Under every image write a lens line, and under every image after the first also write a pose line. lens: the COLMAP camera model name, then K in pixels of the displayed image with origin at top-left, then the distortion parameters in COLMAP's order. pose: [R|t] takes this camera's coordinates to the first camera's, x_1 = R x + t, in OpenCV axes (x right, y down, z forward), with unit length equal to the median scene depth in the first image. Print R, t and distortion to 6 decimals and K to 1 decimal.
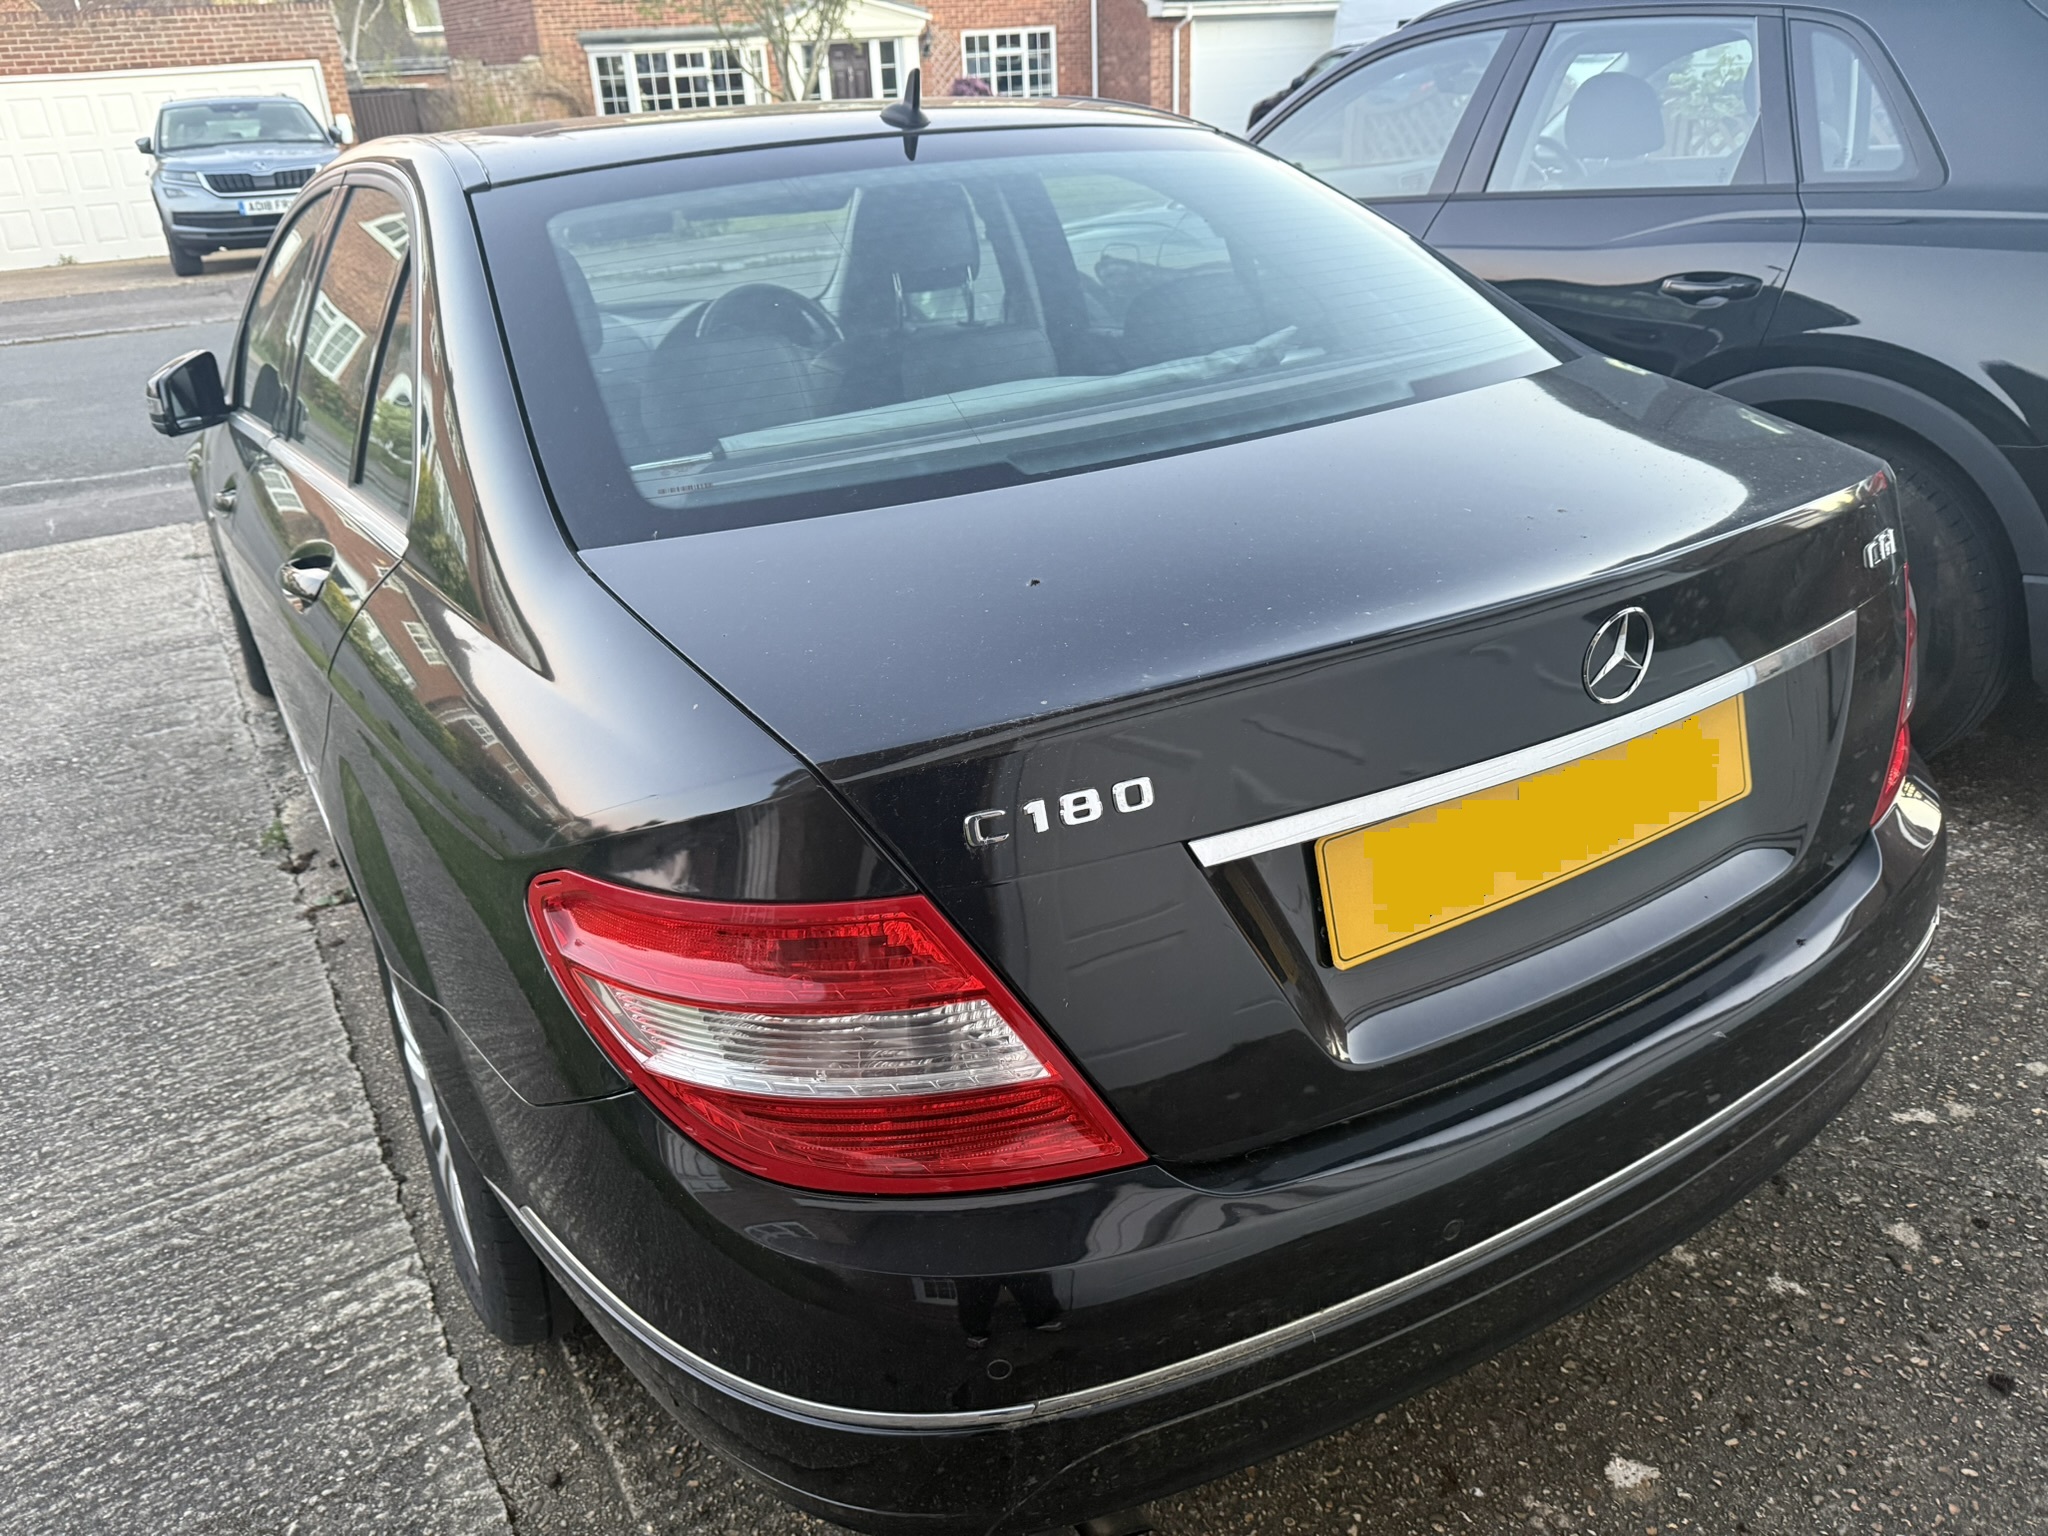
lens RADIAL K [[1455.5, 0, 1019.5], [0, 1455.5, 783.8], [0, 0, 1]] dist [0.003219, -0.012061]
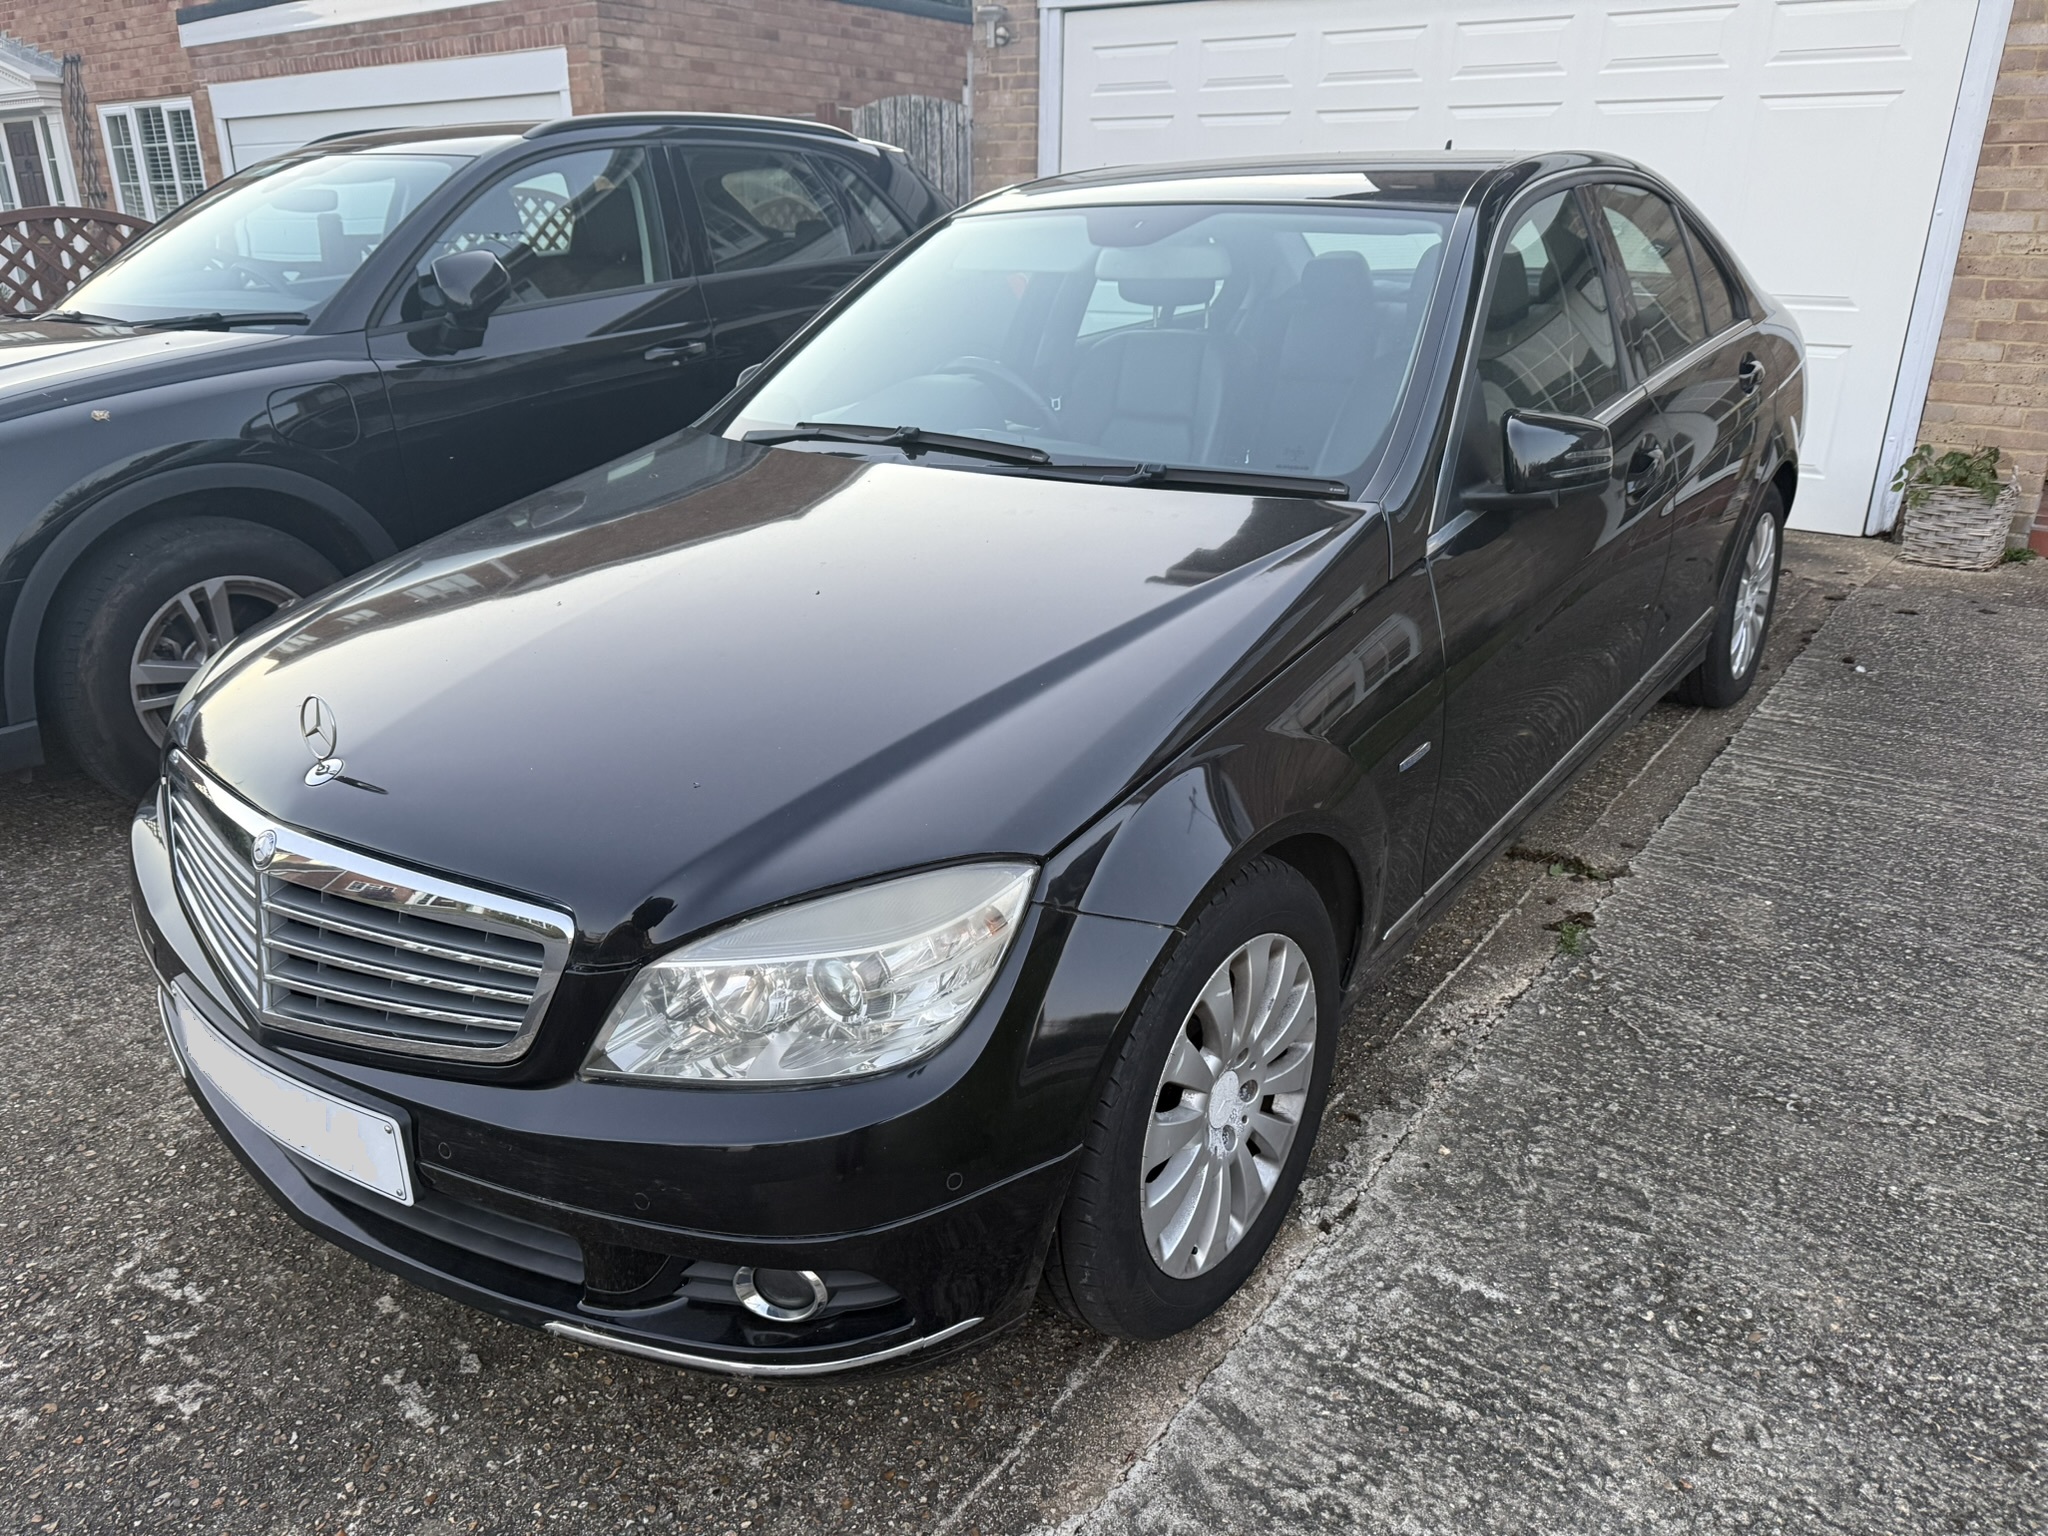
lens RADIAL K [[1455.5, 0, 1017.6], [0, 1455.5, 768.9], [0, 0, 1]] dist [0.003219, -0.012061]
pose [[-0.368435, -0.285104, 0.884857, -1.531544], [0.435082, 0.788262, 0.435139, -0.760473], [-0.821559, 0.545306, -0.166380, 1.852571]]
